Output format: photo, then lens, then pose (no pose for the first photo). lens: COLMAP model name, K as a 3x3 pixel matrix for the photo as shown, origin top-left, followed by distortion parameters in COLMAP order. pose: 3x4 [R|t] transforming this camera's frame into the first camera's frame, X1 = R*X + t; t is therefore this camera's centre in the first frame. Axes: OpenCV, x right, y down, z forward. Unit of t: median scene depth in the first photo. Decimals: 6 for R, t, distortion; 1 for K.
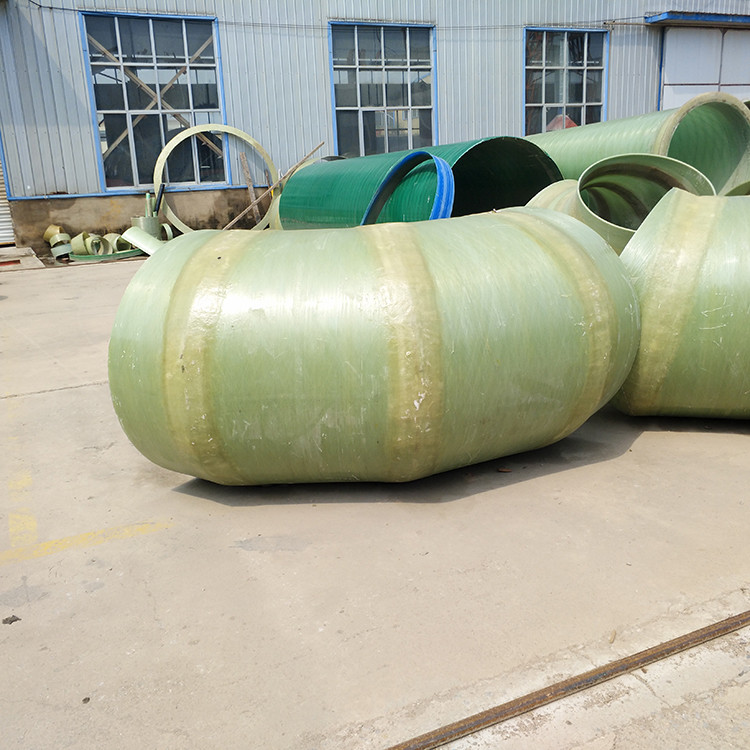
lens RADIAL K [[781.0, 0, 375.0], [0, 781.0, 375.0], [0, 0, 1]] dist [0.002232, 0.015309]
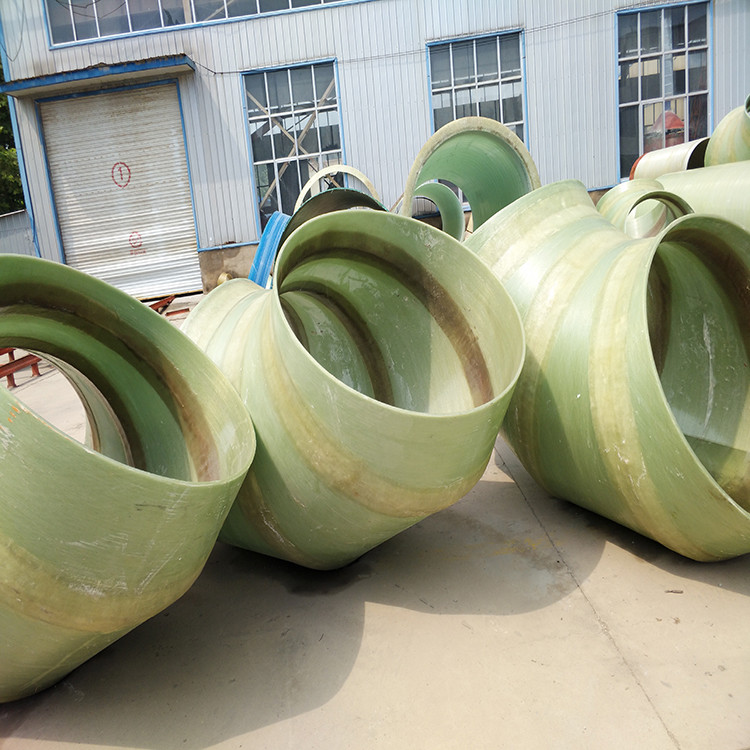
lens RADIAL K [[781.0, 0, 375.0], [0, 781.0, 375.0], [0, 0, 1]] dist [0.002232, 0.015309]
pose [[0.913055, -0.008647, -0.407745, 0.237348], [0.004849, 0.999935, -0.010349, -0.043485], [0.407808, 0.007472, 0.913037, 0.115712]]
